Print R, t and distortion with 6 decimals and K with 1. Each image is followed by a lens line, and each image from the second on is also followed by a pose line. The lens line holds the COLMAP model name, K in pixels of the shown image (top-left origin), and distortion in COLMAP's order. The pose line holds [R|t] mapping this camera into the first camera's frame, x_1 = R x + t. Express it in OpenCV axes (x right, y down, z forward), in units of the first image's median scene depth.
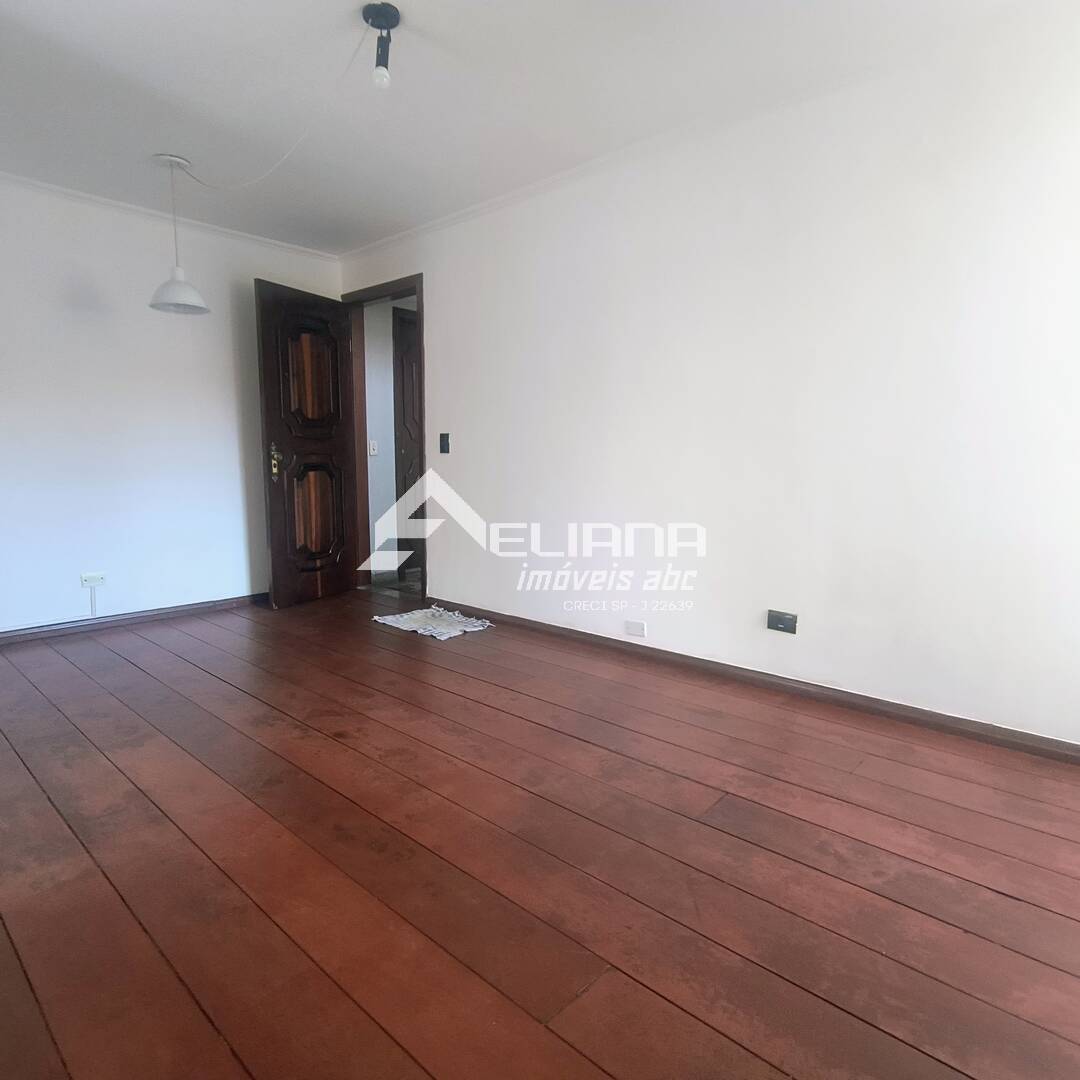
lens RADIAL K [[668.2, 0, 539.7], [0, 668.2, 531.1], [0, 0, 1]] dist [0.000806, -0.003712]
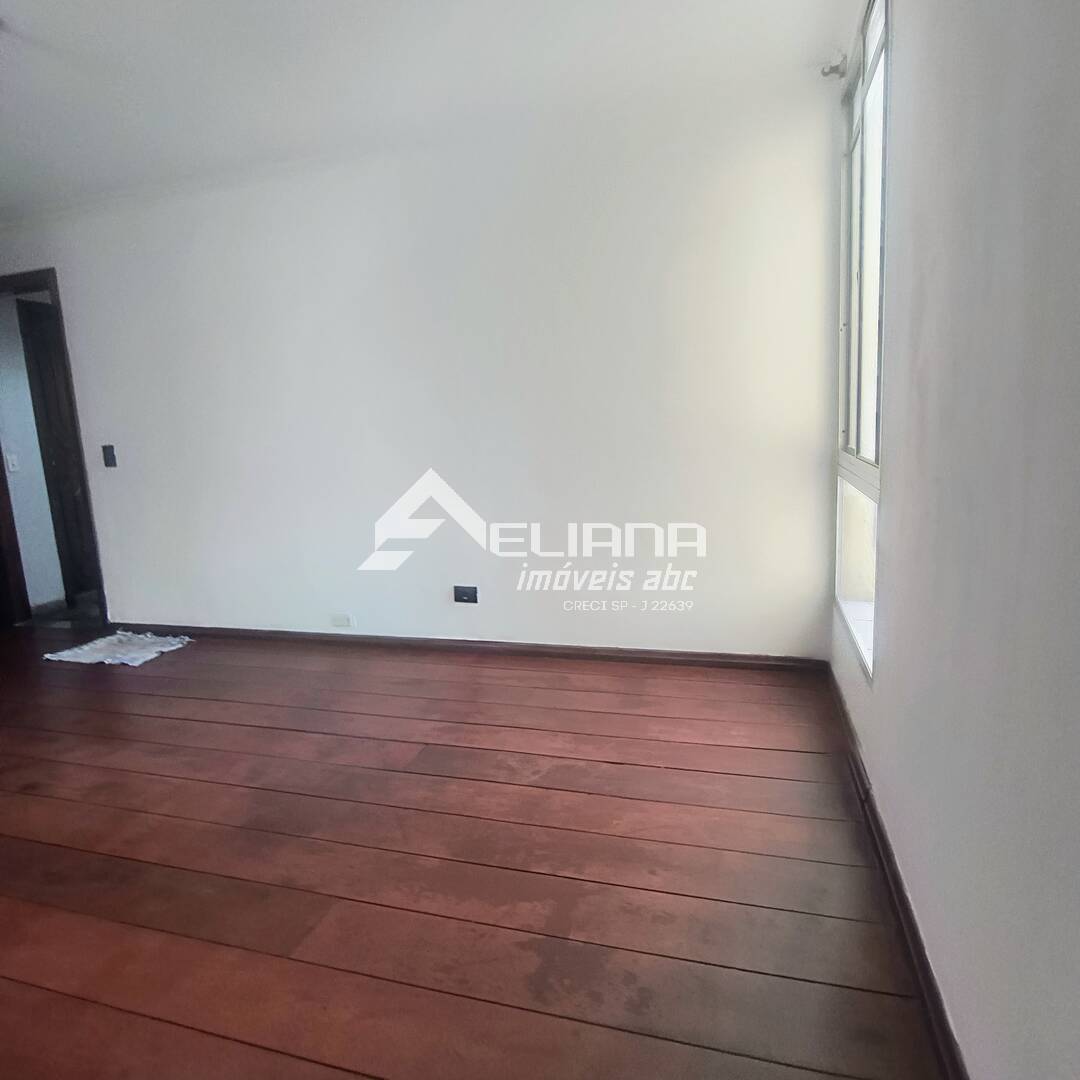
lens RADIAL K [[668.2, 0, 539.7], [0, 668.2, 531.1], [0, 0, 1]] dist [0.000806, -0.003712]
pose [[0.904179, -0.114784, 0.411442, 0.007477], [0.101210, 0.993360, 0.054708, -0.033516], [-0.414990, -0.007824, 0.909792, -0.161864]]
